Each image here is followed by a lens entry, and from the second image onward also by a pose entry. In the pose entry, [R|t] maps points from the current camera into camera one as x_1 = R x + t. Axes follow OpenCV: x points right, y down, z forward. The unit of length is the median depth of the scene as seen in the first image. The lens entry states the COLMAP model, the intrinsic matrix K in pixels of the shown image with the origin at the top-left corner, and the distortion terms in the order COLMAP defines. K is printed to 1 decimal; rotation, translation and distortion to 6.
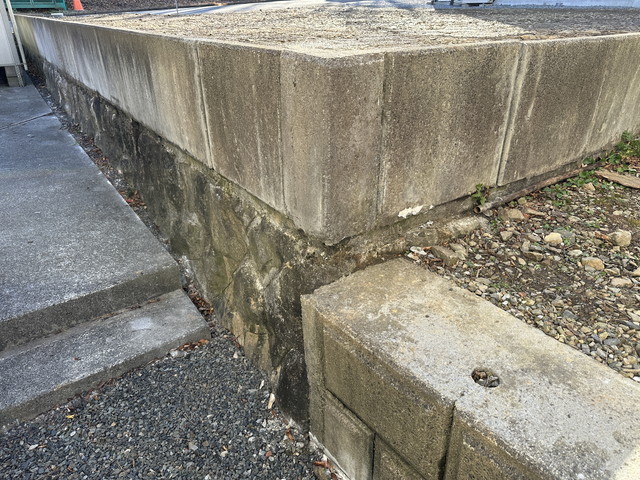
lens RADIAL K [[449.2, 0, 320.0], [0, 449.2, 240.0], [0, 0, 1]] dist [0.021374, -0.025545]
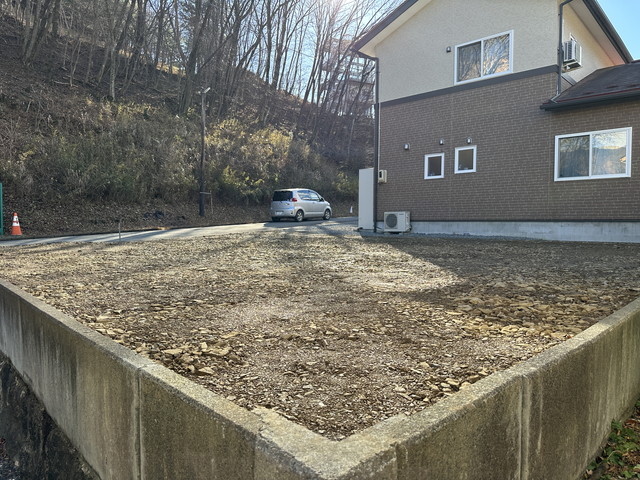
lens RADIAL K [[449.2, 0, 320.0], [0, 449.2, 240.0], [0, 0, 1]] dist [0.021374, -0.025545]
pose [[0.989833, 0.003245, 0.142200, -0.058082], [0.057941, 0.903833, -0.423944, -0.252758], [-0.129901, 0.427873, 0.894455, 0.108225]]
